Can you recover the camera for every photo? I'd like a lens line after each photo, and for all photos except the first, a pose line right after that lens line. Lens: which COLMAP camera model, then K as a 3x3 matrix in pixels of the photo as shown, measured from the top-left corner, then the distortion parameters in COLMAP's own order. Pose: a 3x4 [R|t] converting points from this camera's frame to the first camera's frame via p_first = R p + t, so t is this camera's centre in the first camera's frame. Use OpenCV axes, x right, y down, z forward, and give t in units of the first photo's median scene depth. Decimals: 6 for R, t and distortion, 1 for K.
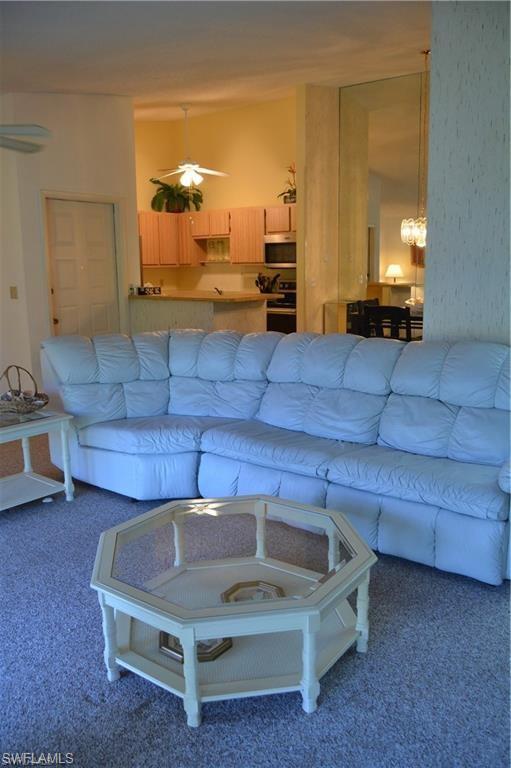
lens RADIAL K [[613.5, 0, 255.5], [0, 613.5, 384.0], [0, 0, 1]] dist [-0.091446, 0.045218]
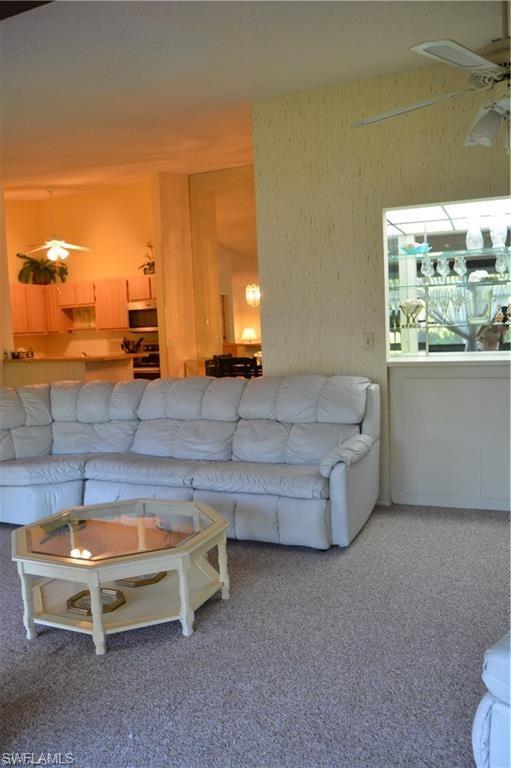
lens RADIAL K [[613.5, 0, 255.5], [0, 613.5, 384.0], [0, 0, 1]] dist [-0.091446, 0.045218]
pose [[0.974688, -0.047058, 0.218560, -0.015230], [0.071642, 0.991787, -0.105956, 0.068423], [-0.211779, 0.118932, 0.970054, -0.199598]]
